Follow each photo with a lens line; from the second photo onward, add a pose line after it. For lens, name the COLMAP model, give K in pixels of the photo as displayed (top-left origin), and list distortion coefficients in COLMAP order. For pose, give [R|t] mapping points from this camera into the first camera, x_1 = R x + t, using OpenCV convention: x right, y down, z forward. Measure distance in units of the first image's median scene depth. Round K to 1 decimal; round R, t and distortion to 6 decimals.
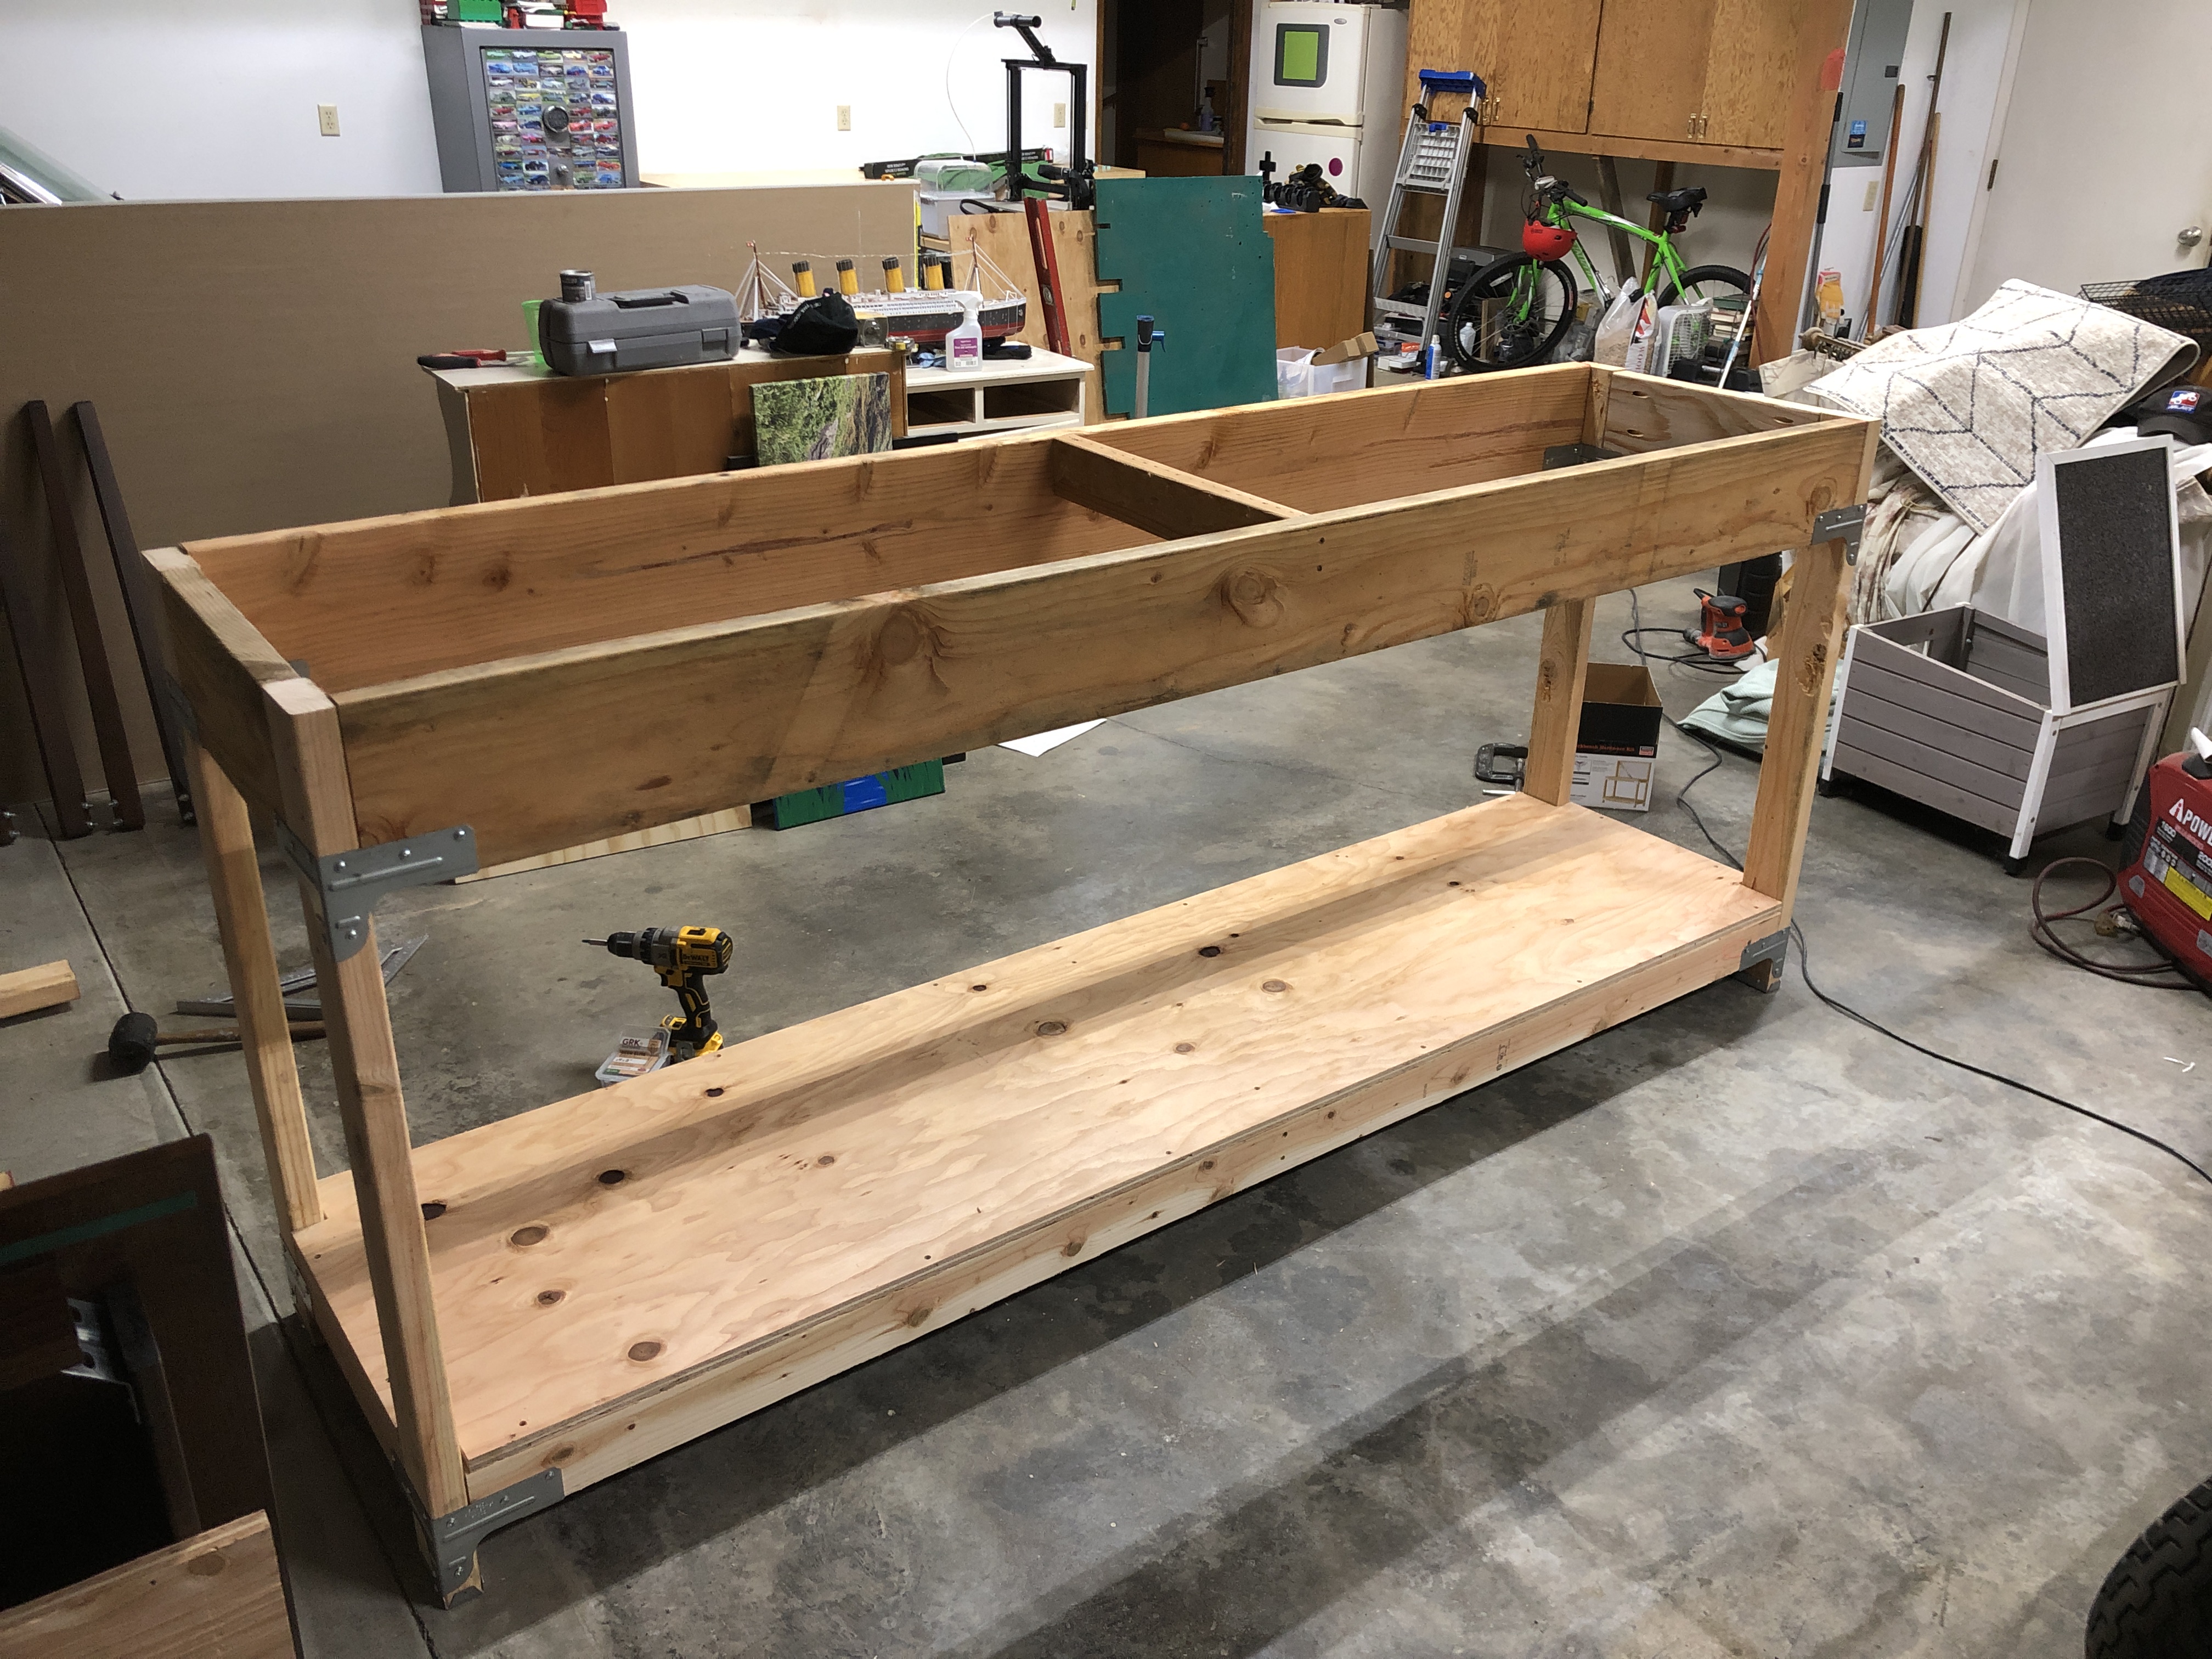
lens RADIAL K [[1823.2, 0, 1120.8], [0, 1823.2, 840.8], [0, 0, 1]] dist [0.037420, -0.027037]
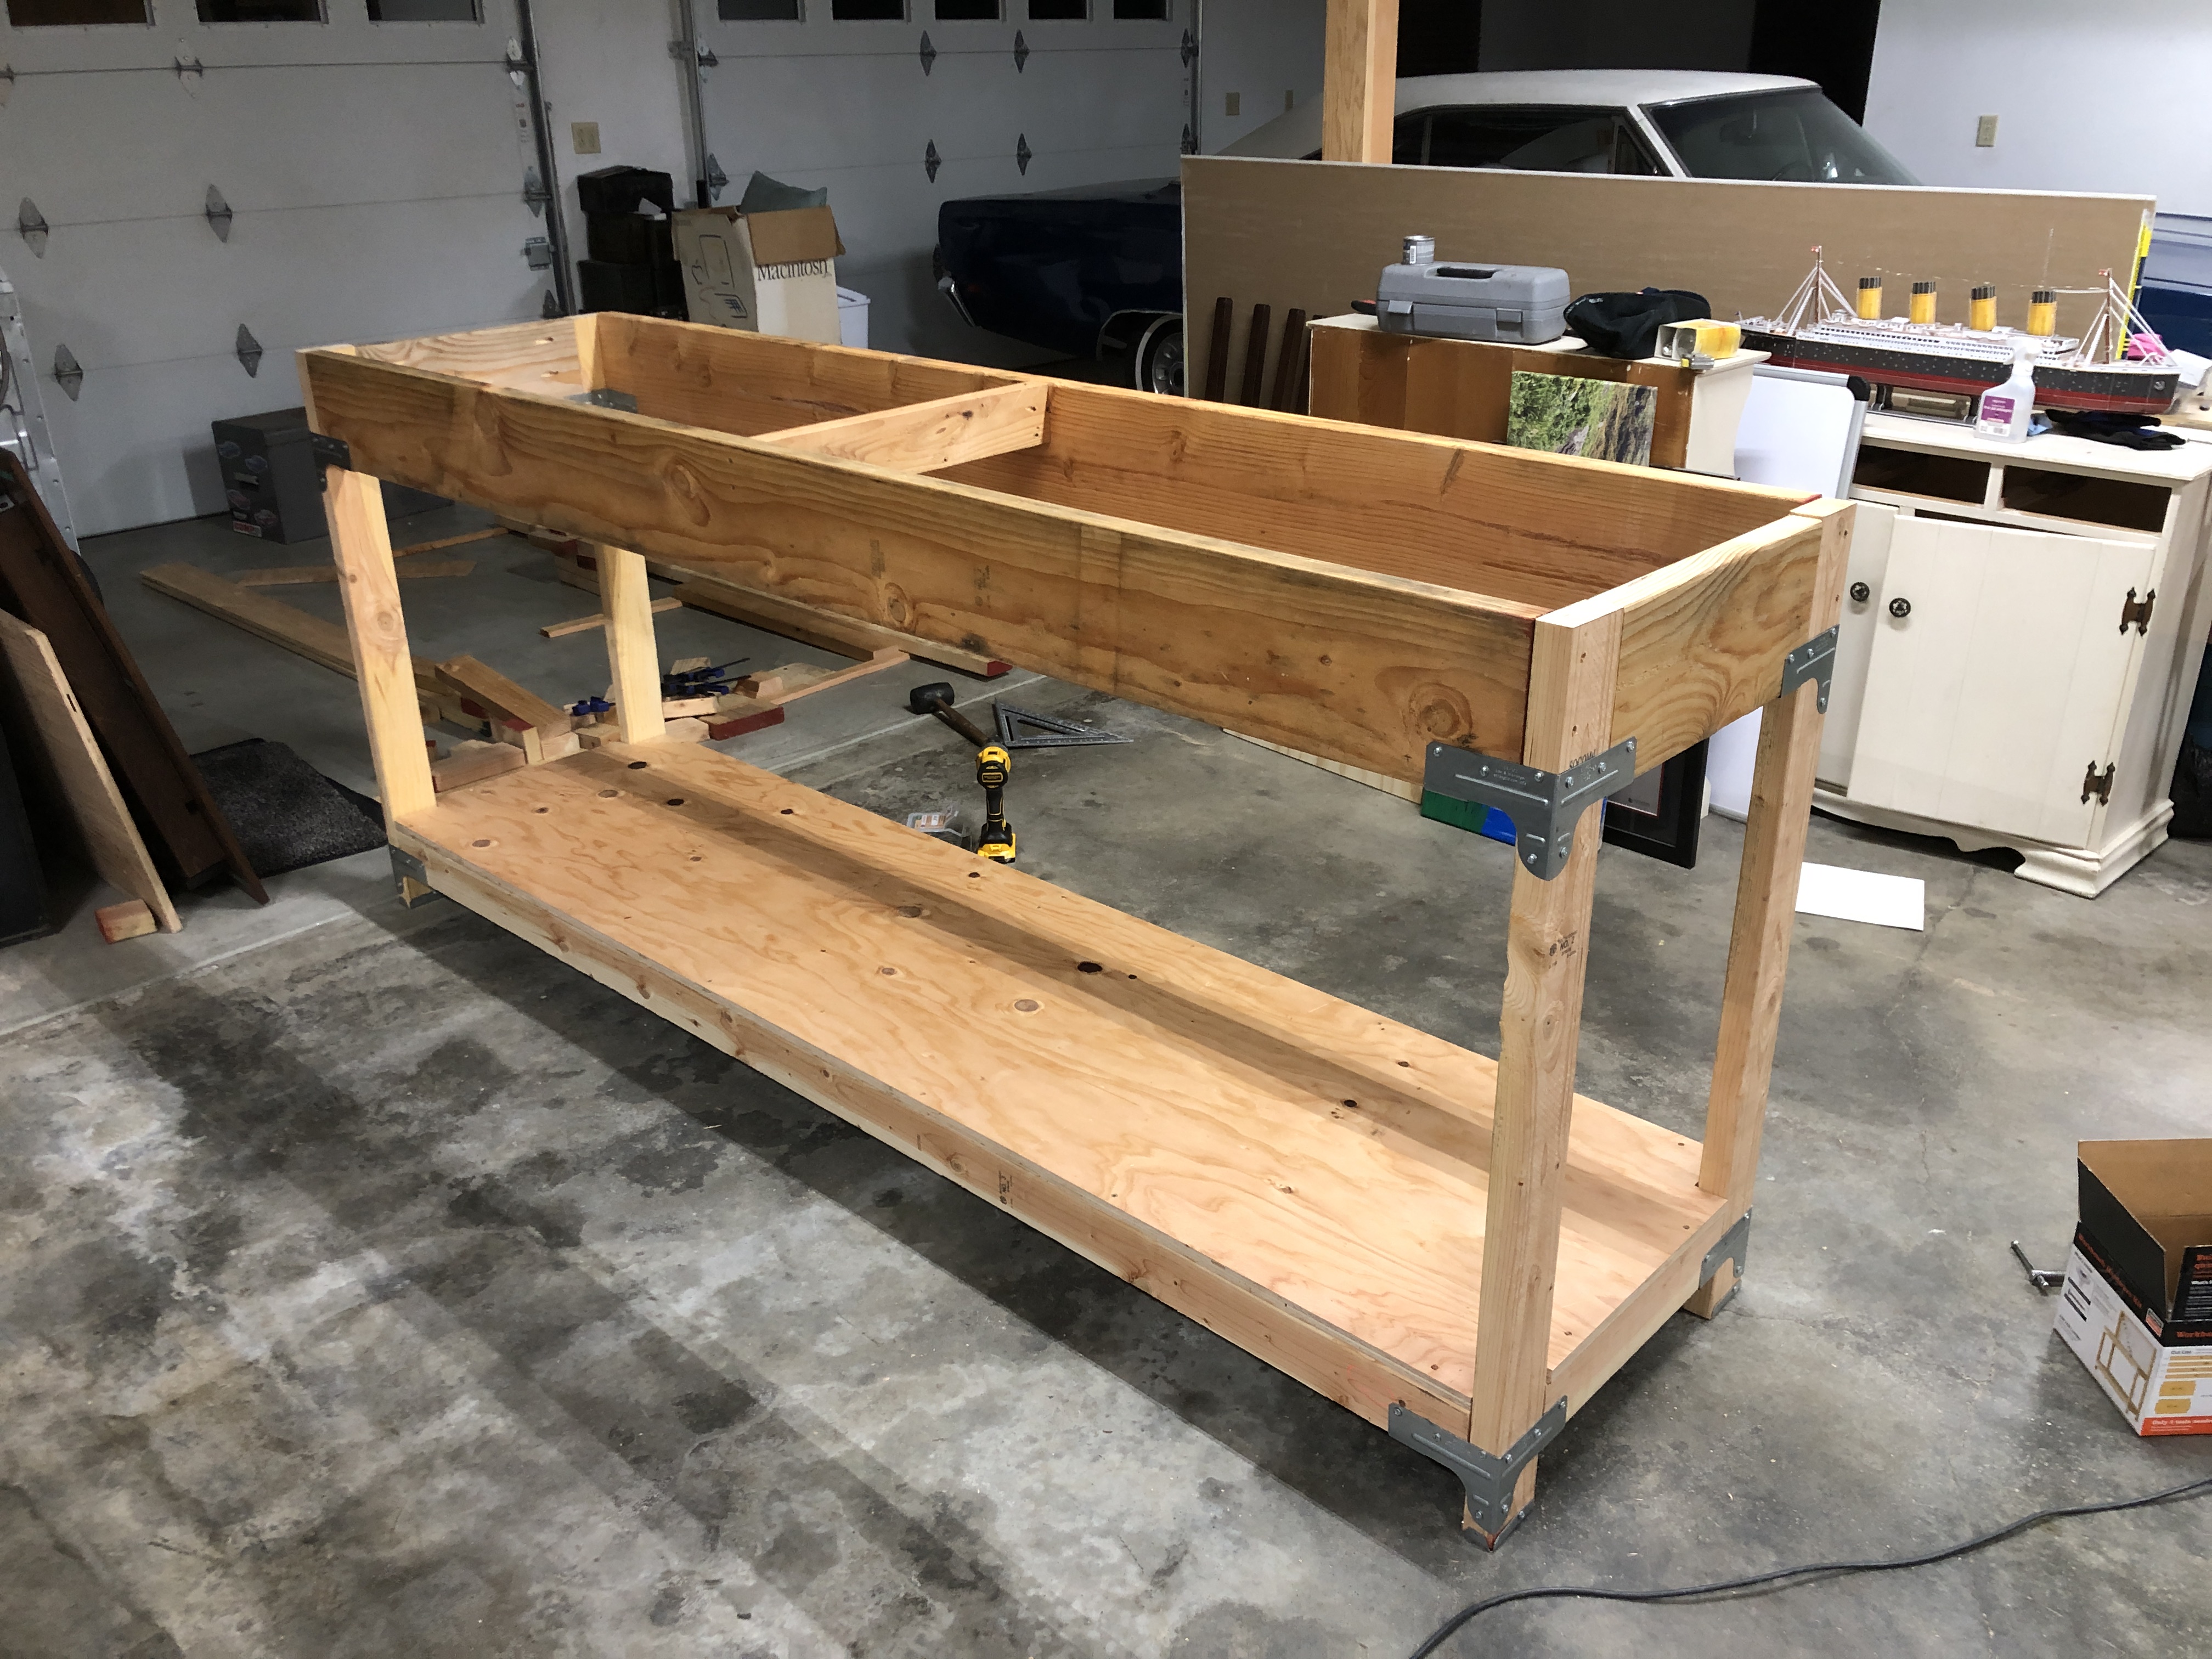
lens RADIAL K [[1823.2, 0, 1115.4], [0, 1823.2, 836.1], [0, 0, 1]] dist [0.037420, -0.027037]
pose [[0.165862, 0.371213, -0.913614, 0.890197], [-0.391840, 0.874980, 0.284379, -0.272438], [0.904959, 0.310822, 0.290582, 0.726865]]
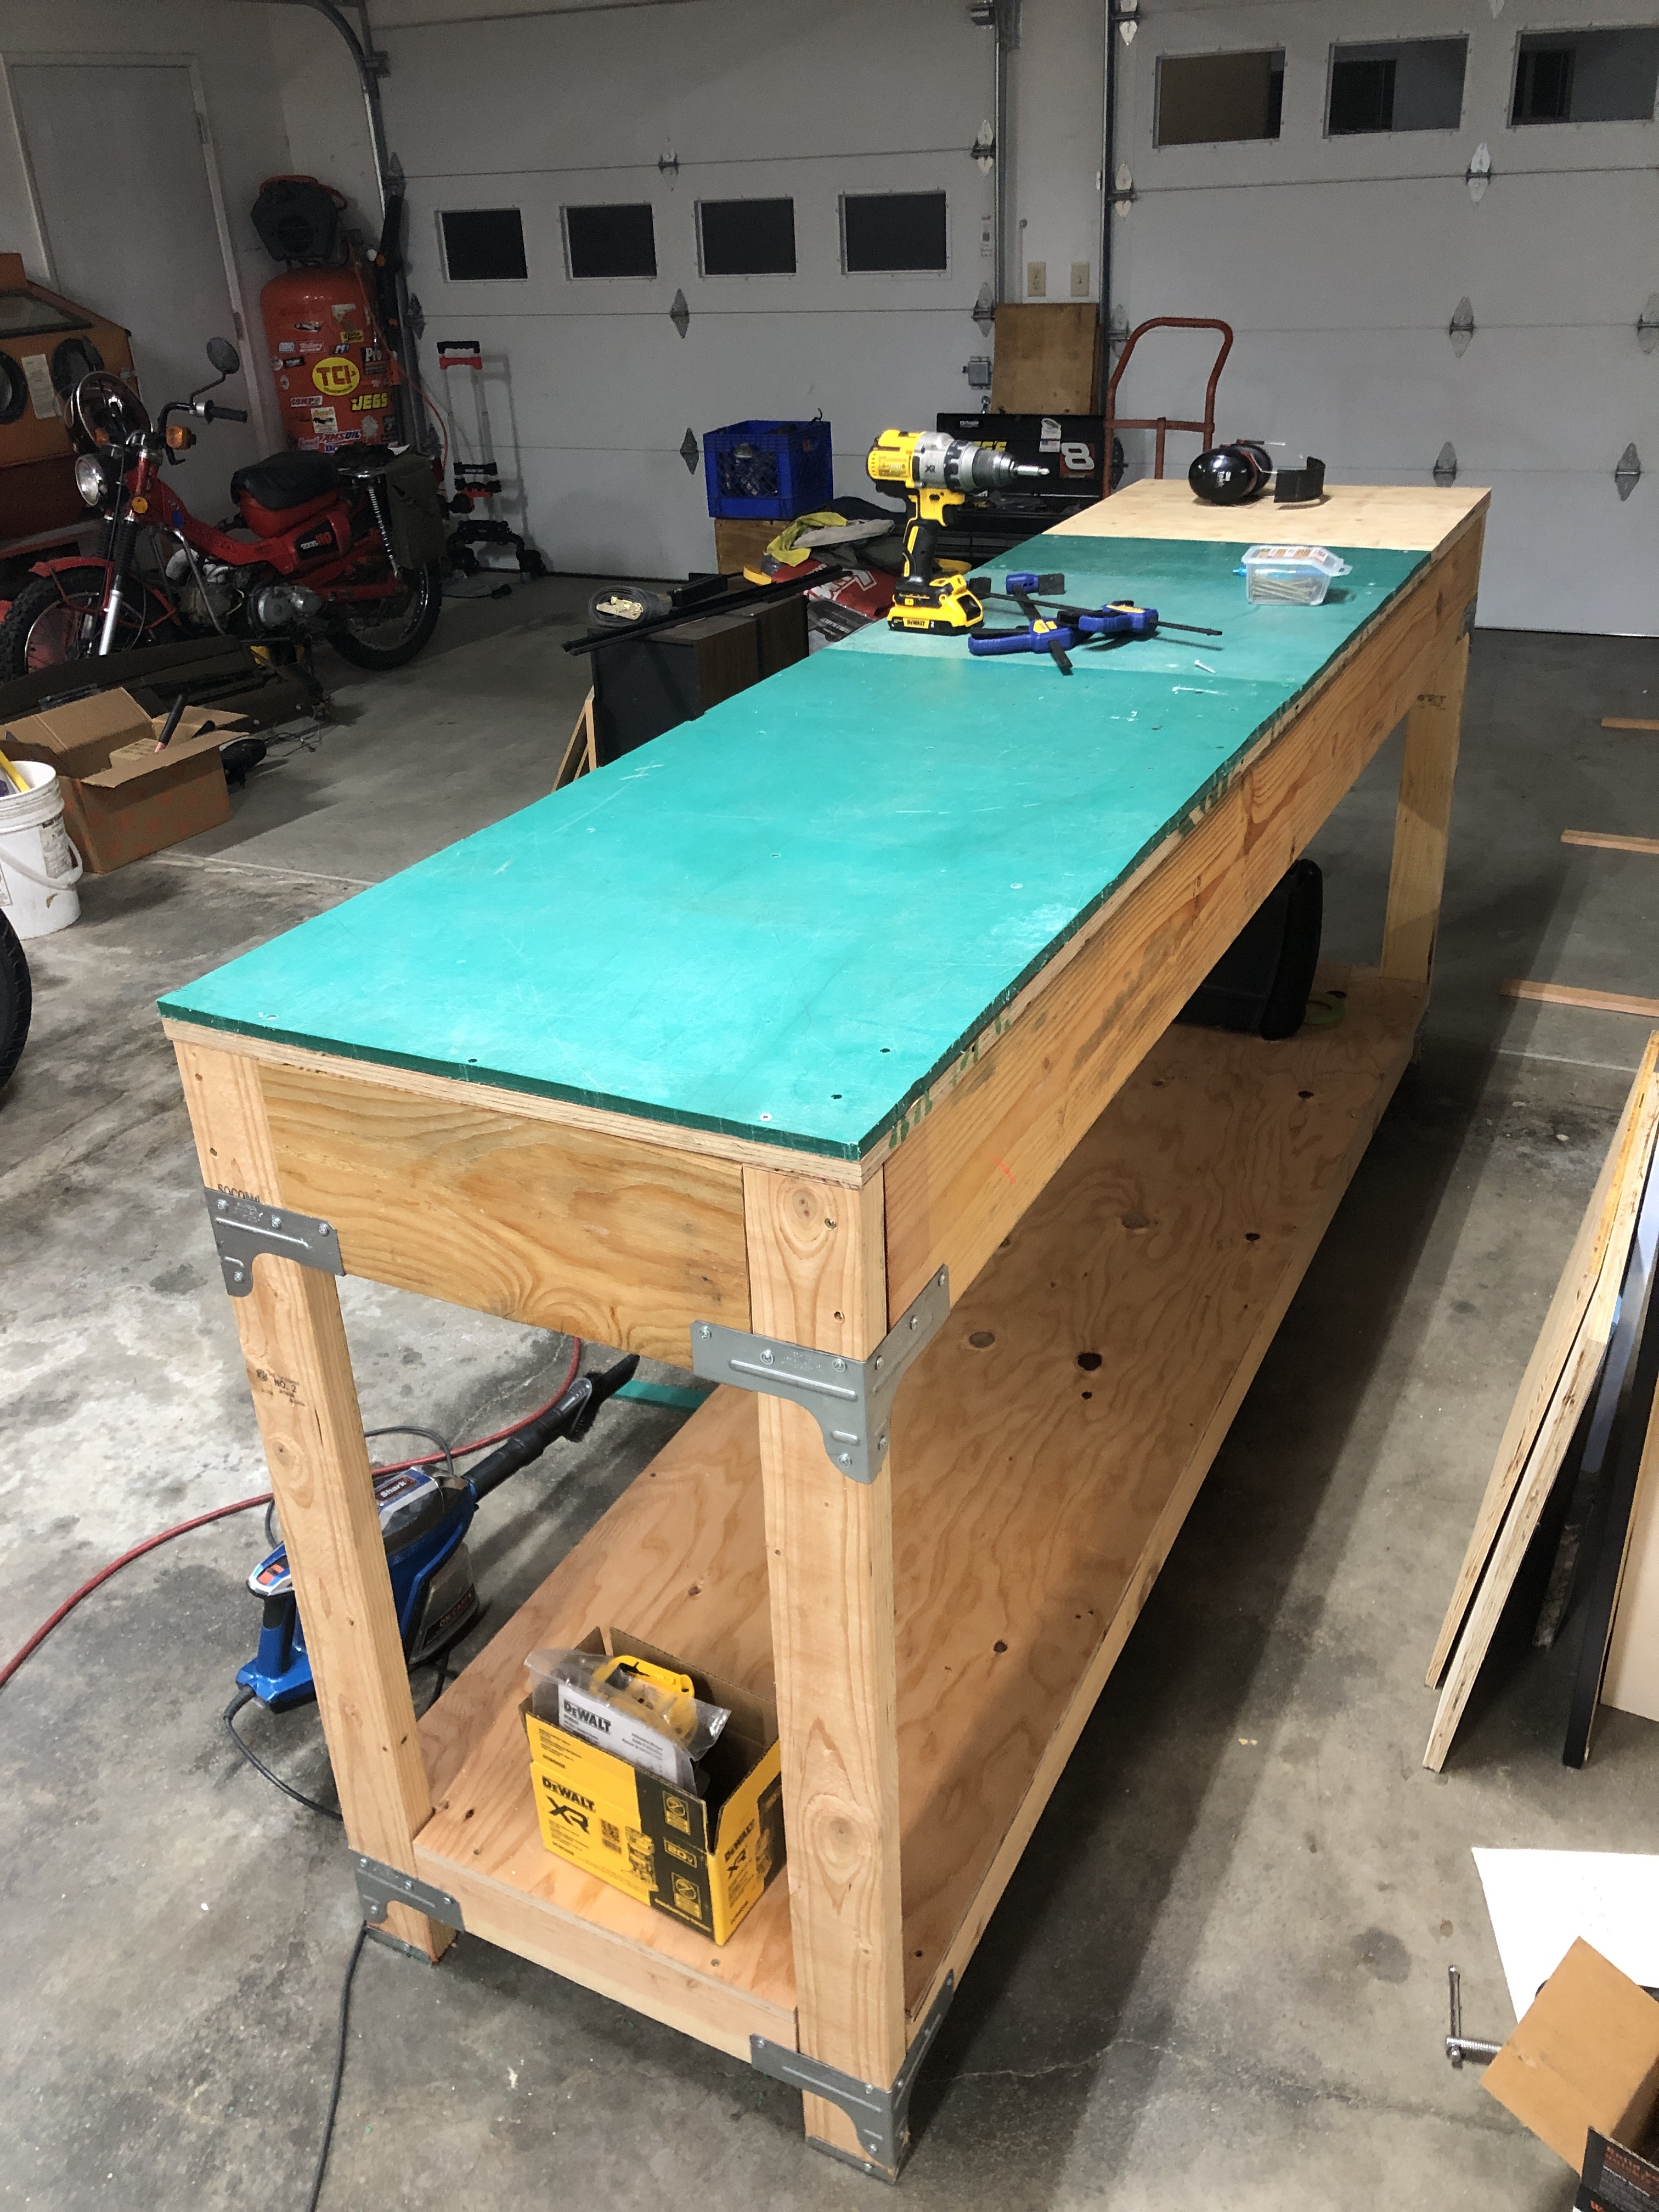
lens RADIAL K [[1823.2, 0, 832.9], [0, 1823.2, 1101.1], [0, 0, 1]] dist [0.037420, -0.027037]
pose [[-0.888003, 0.222117, -0.402634, 0.337169], [-0.164571, 0.664094, 0.729312, -0.634434], [0.429380, 0.713893, -0.553163, 1.493423]]
